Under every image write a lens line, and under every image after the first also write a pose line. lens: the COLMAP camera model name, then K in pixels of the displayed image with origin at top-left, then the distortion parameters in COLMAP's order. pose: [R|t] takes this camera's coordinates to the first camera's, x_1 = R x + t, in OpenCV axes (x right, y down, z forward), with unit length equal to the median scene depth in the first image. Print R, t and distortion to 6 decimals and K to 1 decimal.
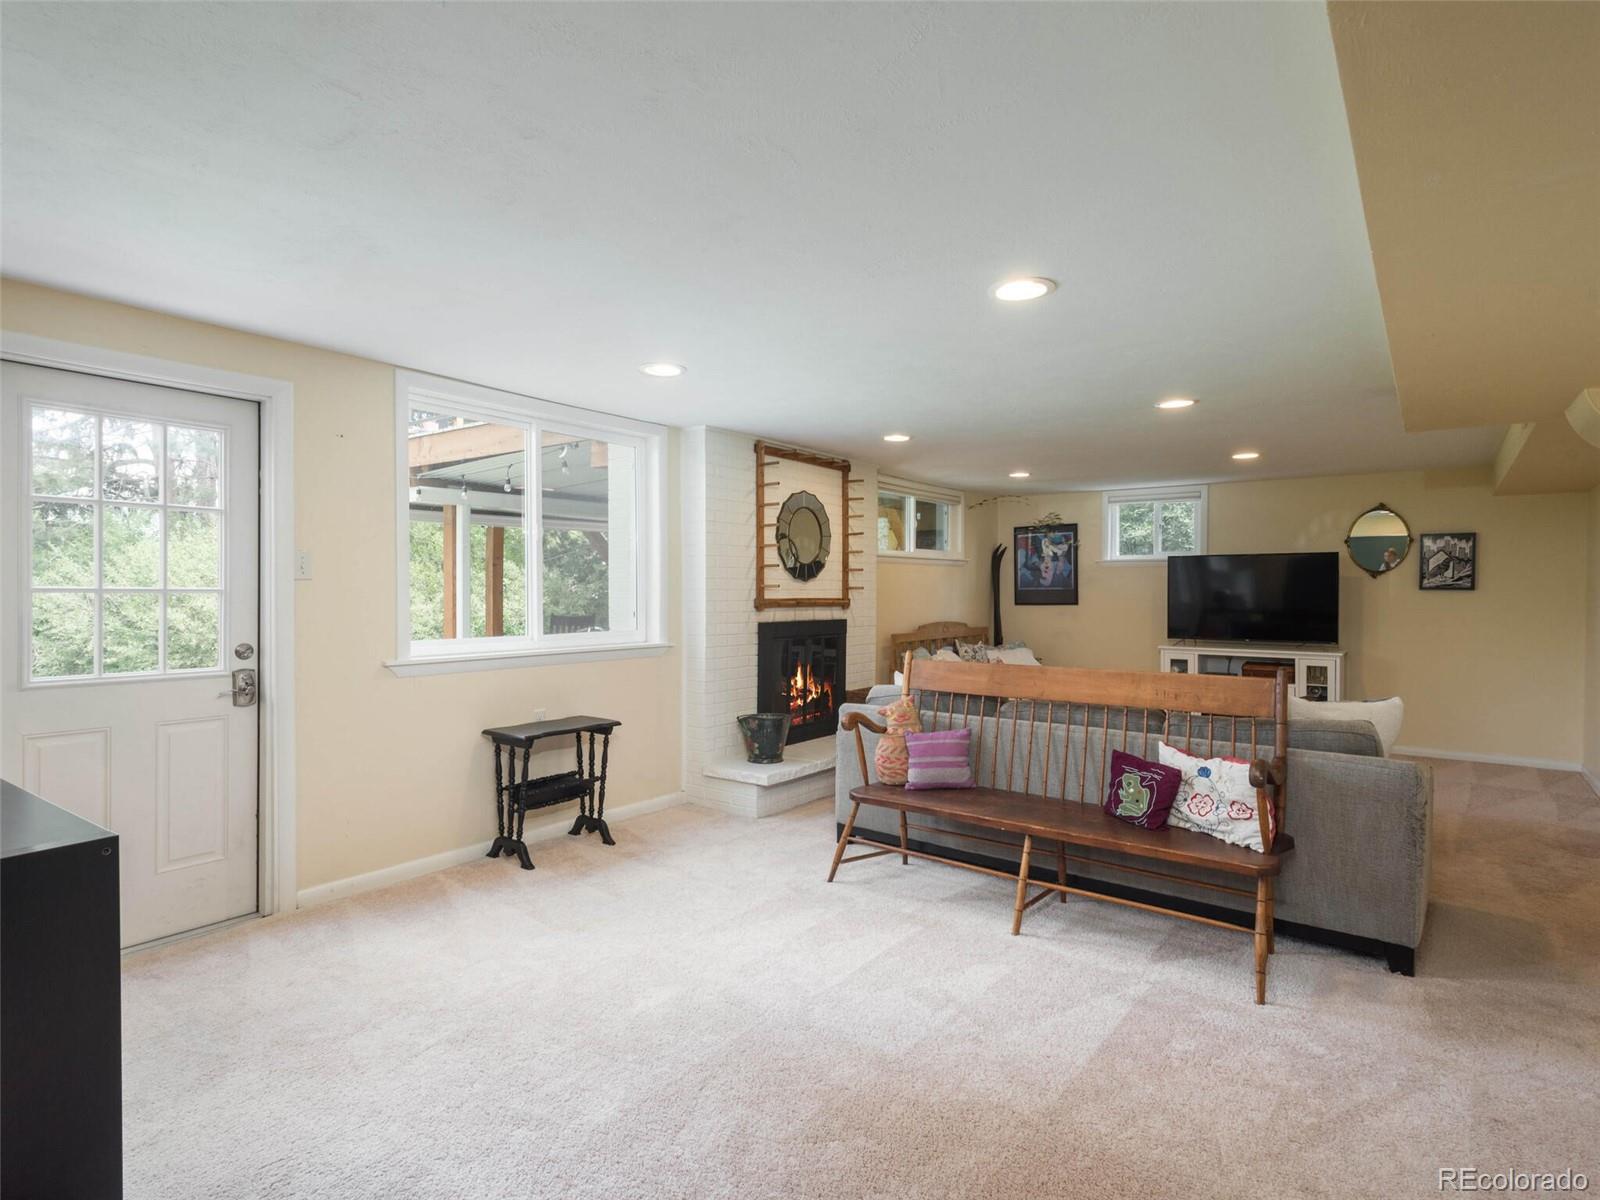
lens RADIAL K [[824.5, 0, 792.3], [0, 824.5, 601.1], [0, 0, 1]] dist [0.006091, -0.000573]
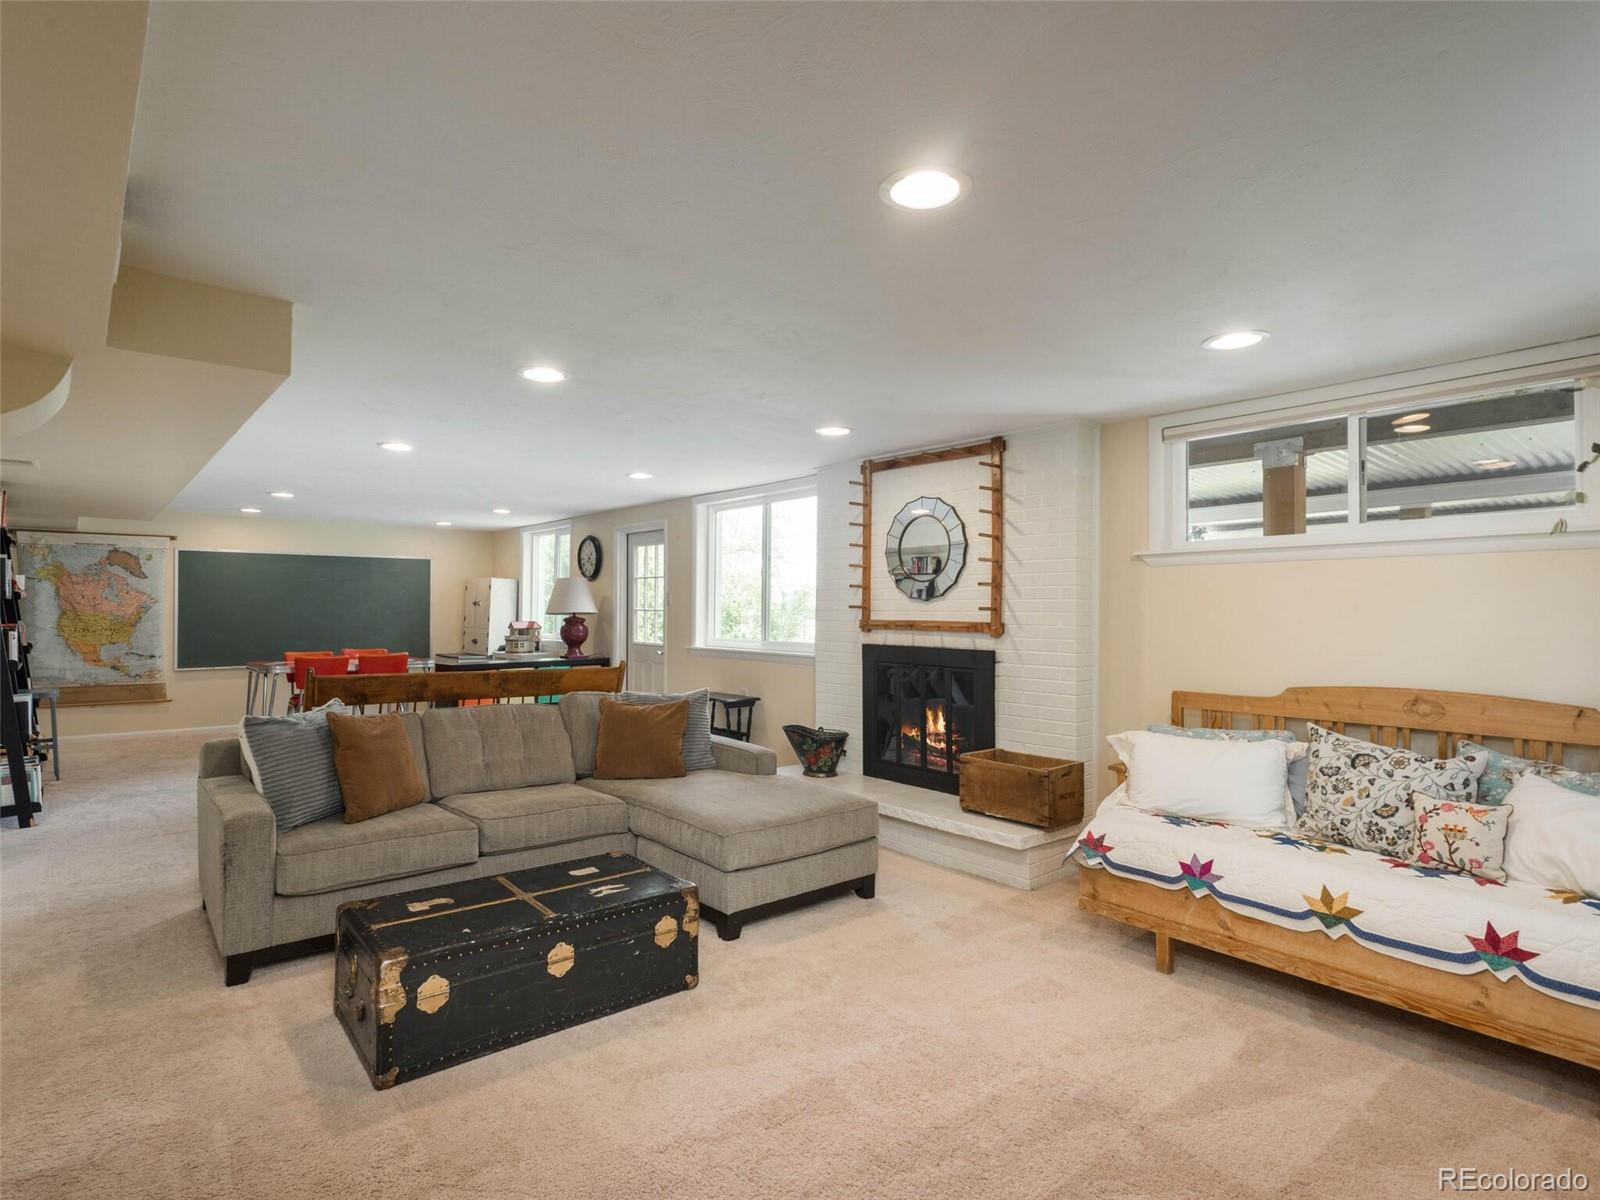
lens RADIAL K [[824.5, 0, 787.6], [0, 824.5, 601.2], [0, 0, 1]] dist [0.006091, -0.000573]
pose [[-0.203879, -0.016143, -0.978863, 0.776617], [-0.022786, 0.999671, -0.011740, -0.008946], [0.978731, 0.019910, -0.204180, 0.906731]]
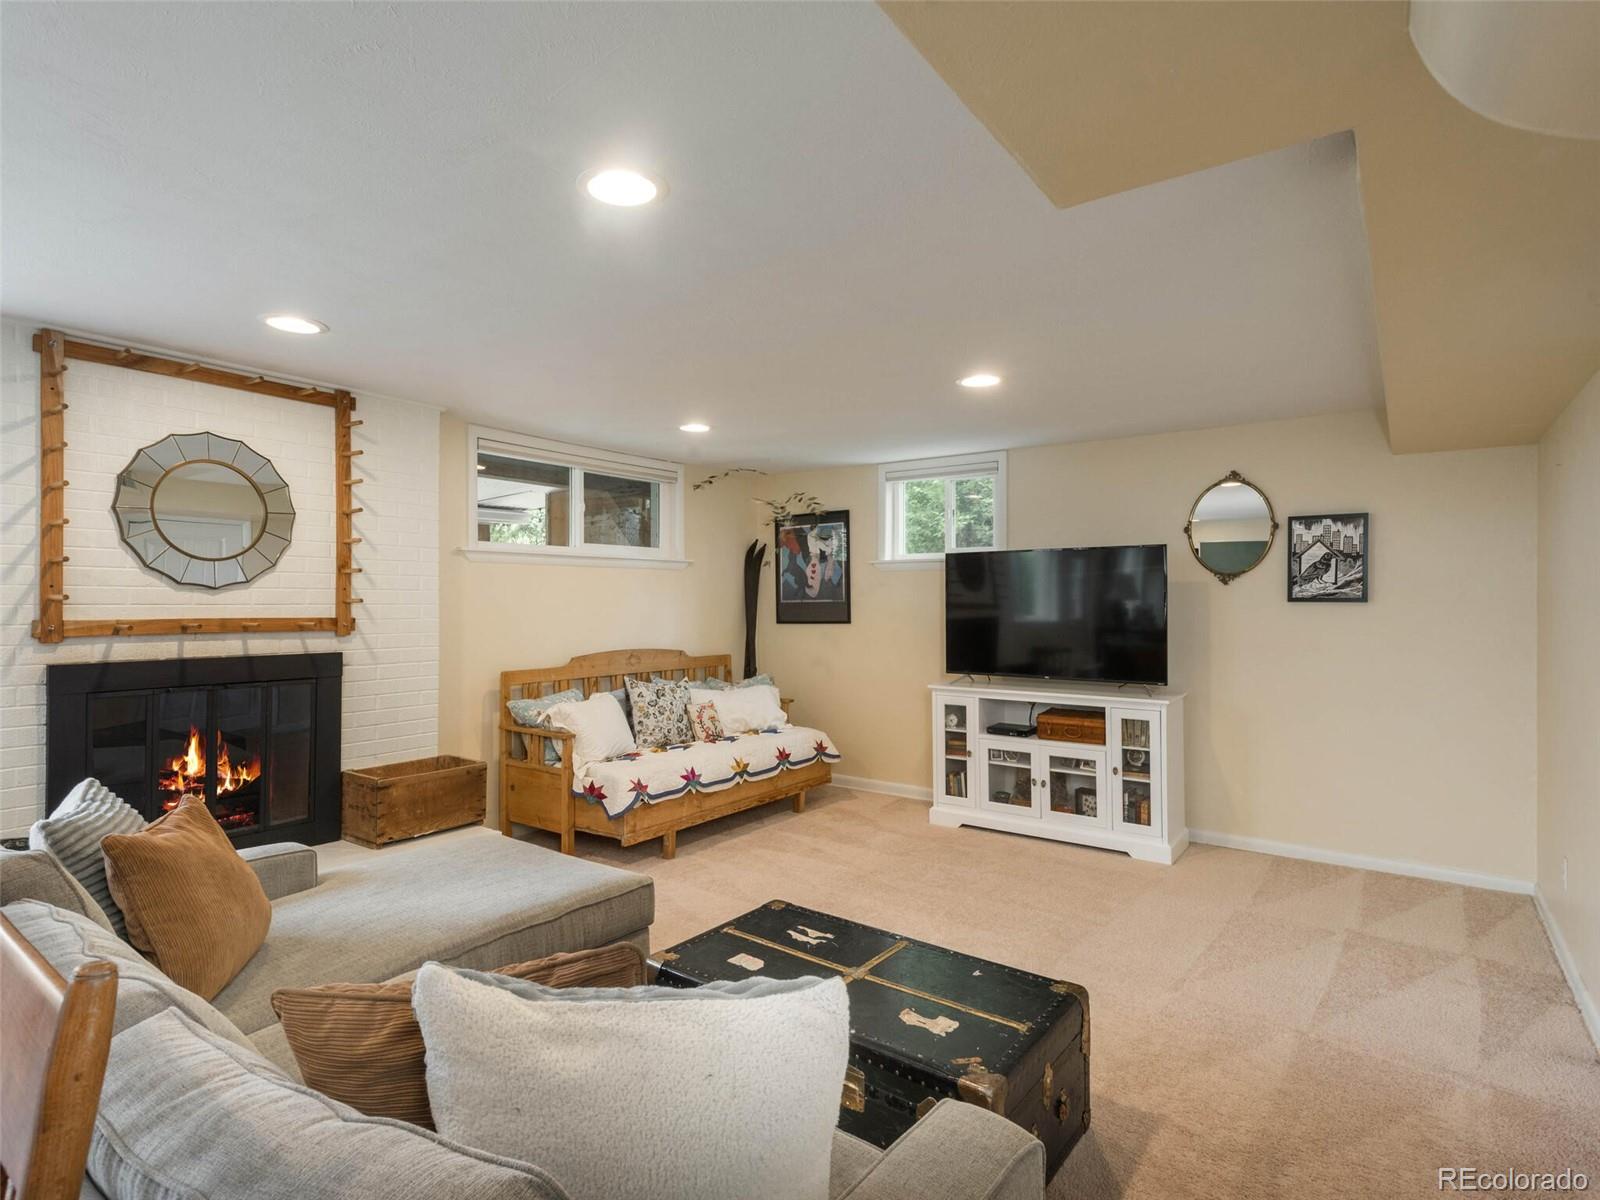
lens RADIAL K [[824.5, 0, 795.3], [0, 824.5, 599.7], [0, 0, 1]] dist [0.006091, -0.000573]
pose [[0.999767, -0.001595, 0.021547, 0.359980], [0.001966, 0.999849, -0.017240, -0.004901], [-0.021516, 0.017278, 0.999619, 0.361765]]
